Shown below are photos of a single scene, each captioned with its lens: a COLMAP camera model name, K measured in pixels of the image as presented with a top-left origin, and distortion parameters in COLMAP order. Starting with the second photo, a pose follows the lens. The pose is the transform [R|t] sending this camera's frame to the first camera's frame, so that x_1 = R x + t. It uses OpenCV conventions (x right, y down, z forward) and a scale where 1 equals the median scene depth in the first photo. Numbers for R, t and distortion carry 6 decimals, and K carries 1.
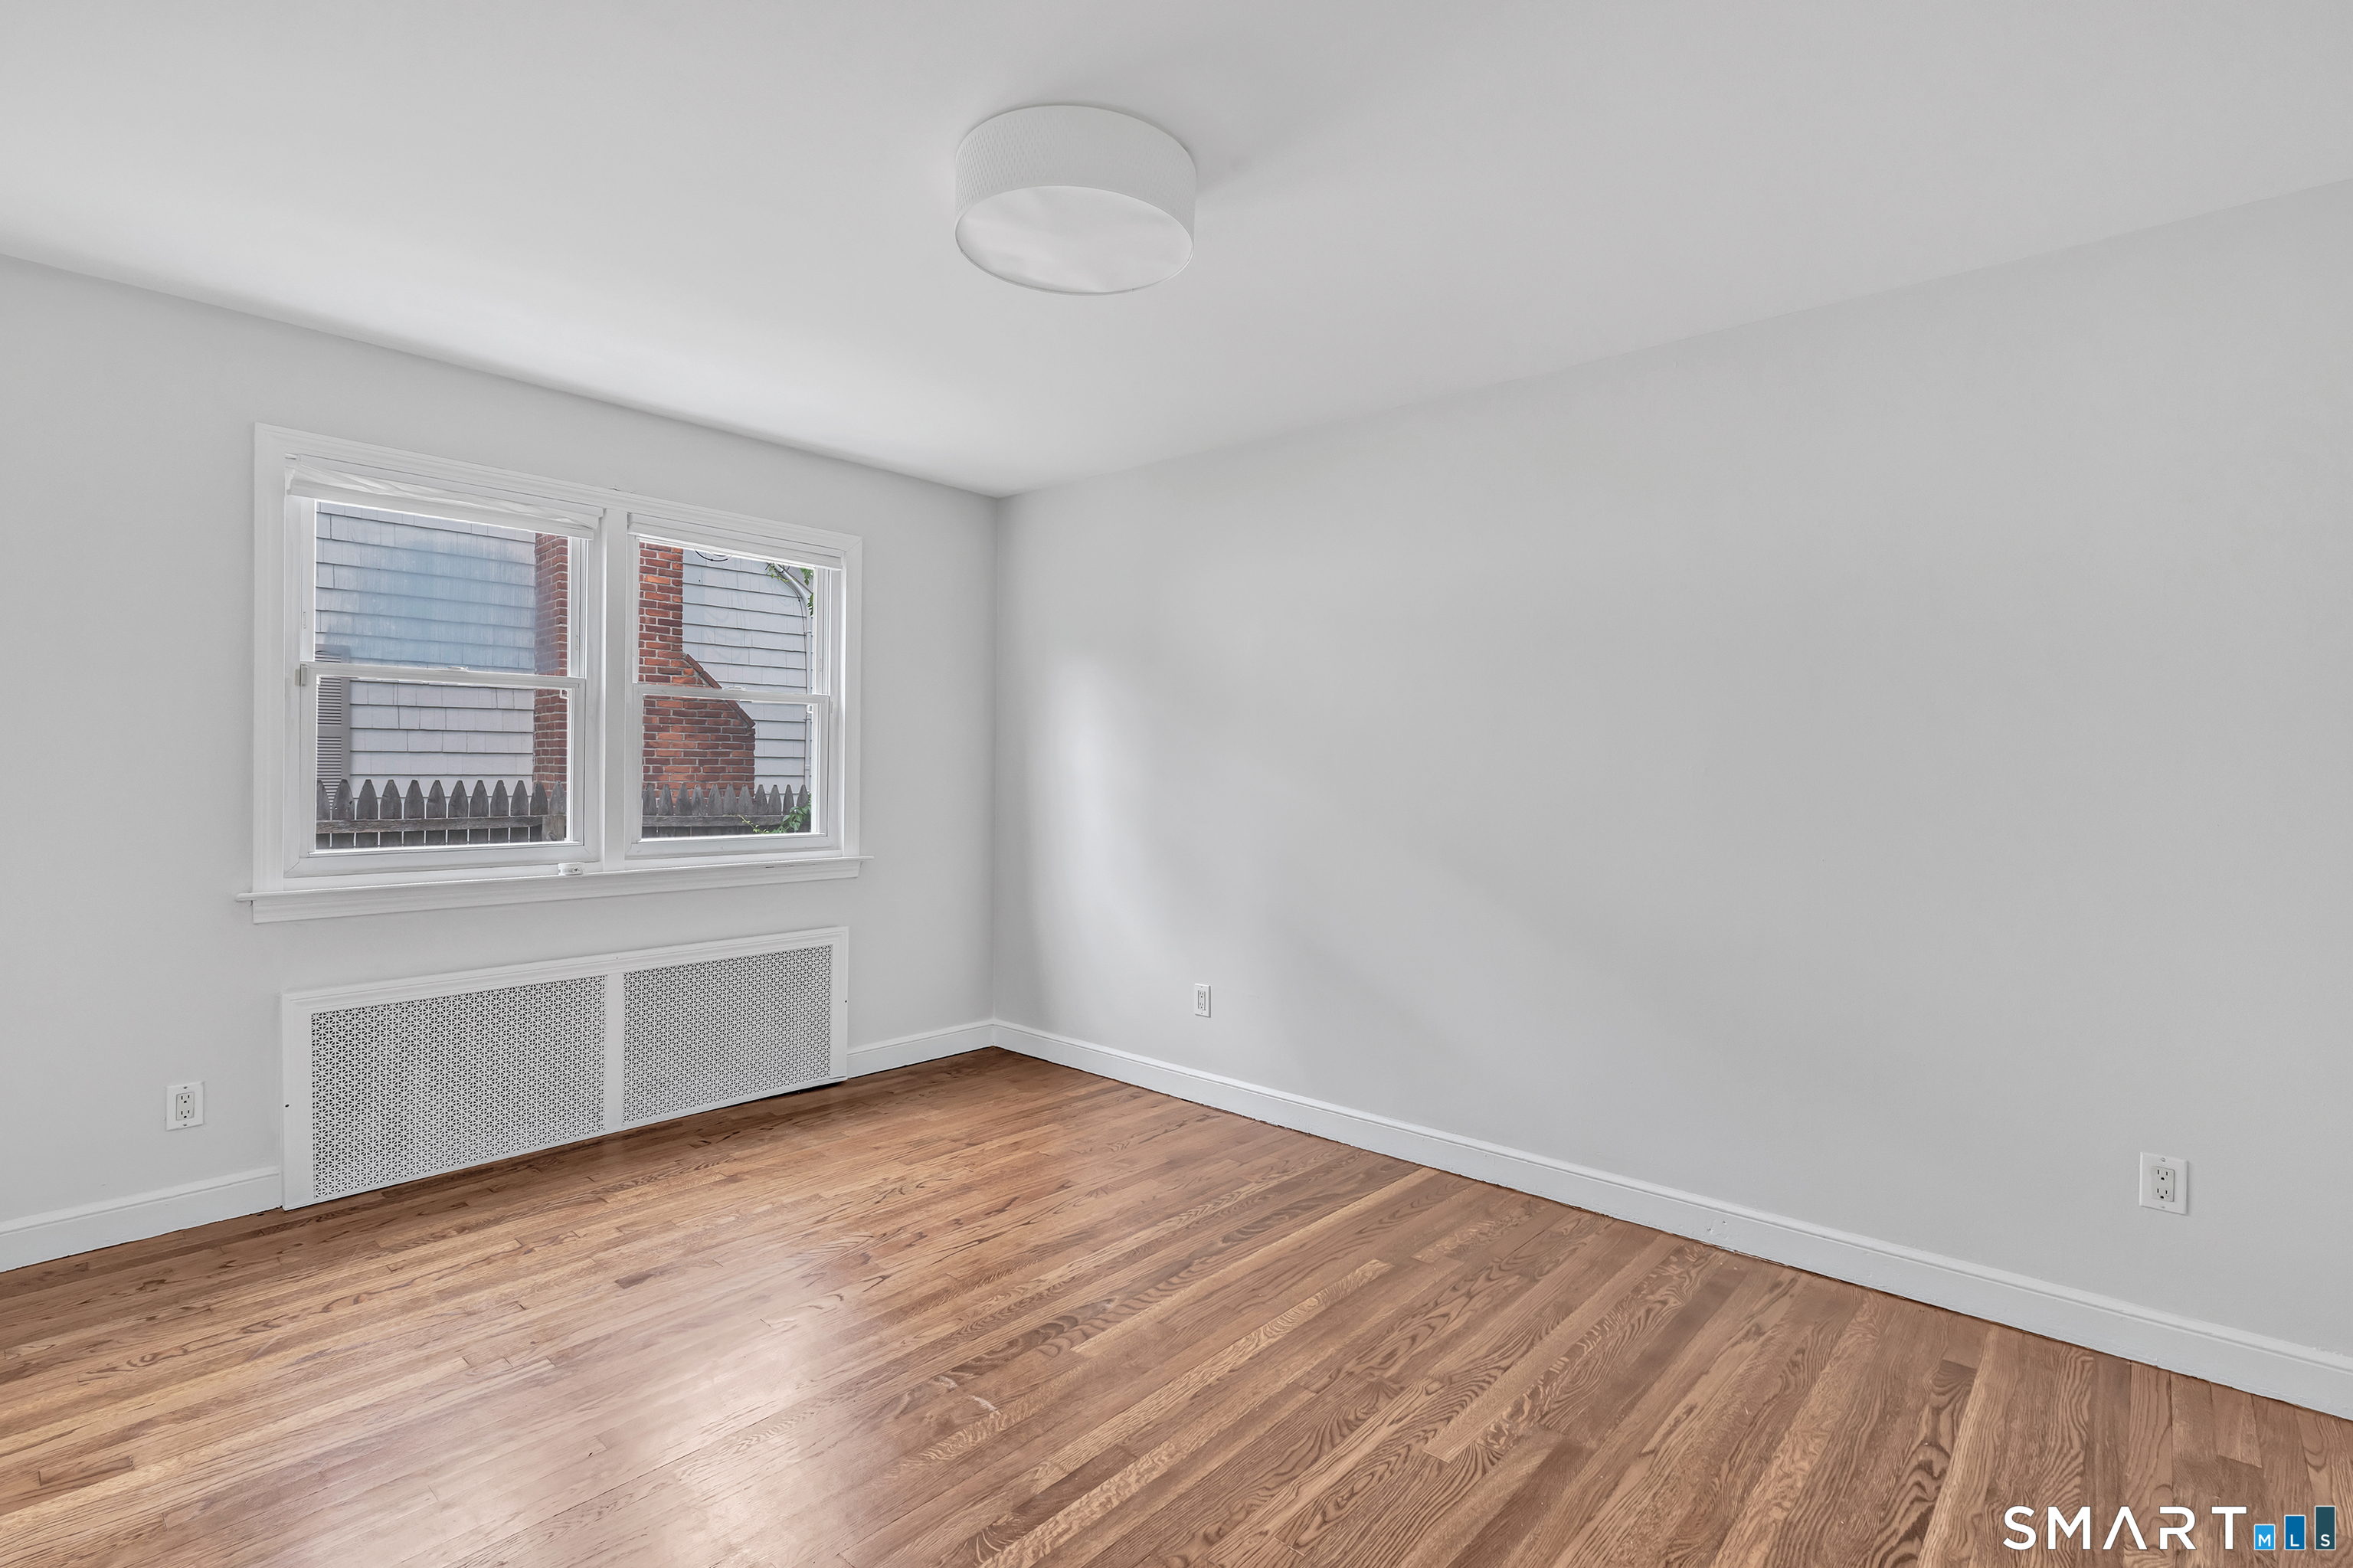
lens RADIAL K [[1076.1, 0, 1177.7], [0, 1076.1, 776.9], [0, 0, 1]] dist [-0.000081, 0.000245]
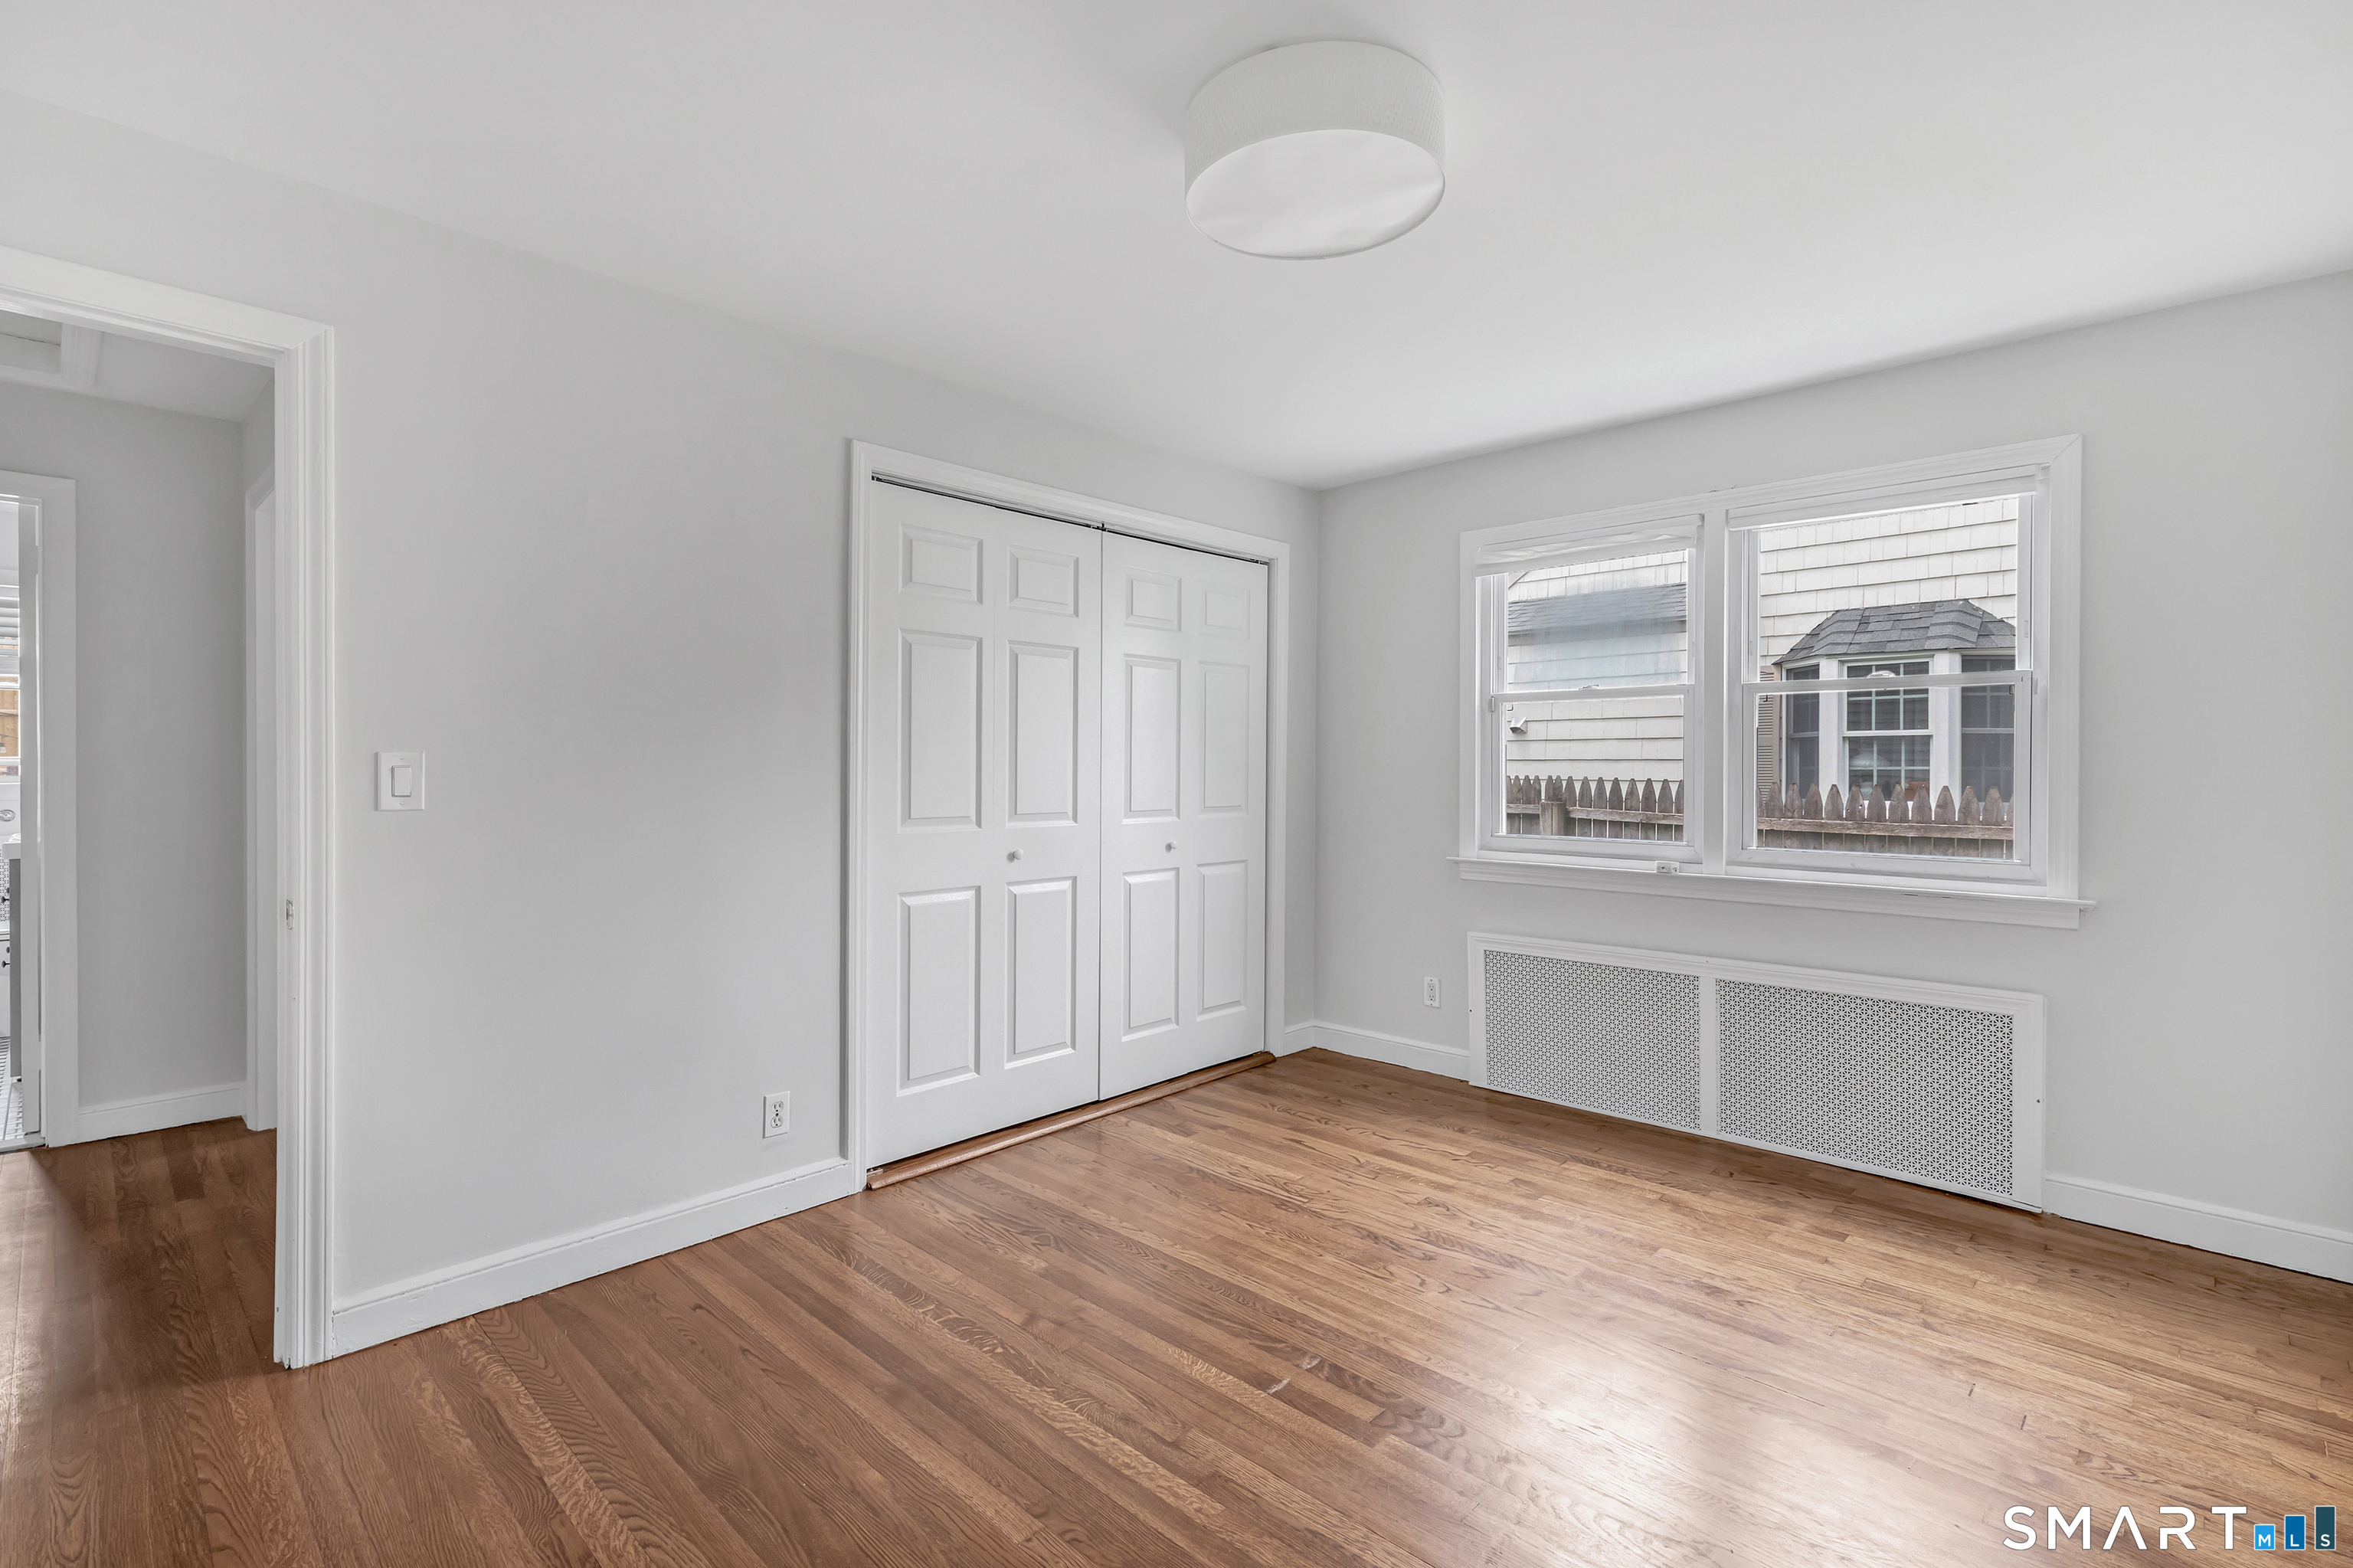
lens RADIAL K [[1076.1, 0, 1177.7], [0, 1076.1, 776.9], [0, 0, 1]] dist [-0.000081, 0.000245]
pose [[-0.024383, 0.001516, -0.999702, 0.489432], [-0.010122, 0.999947, 0.001764, -0.000047], [0.999651, 0.010162, -0.024366, 0.533374]]
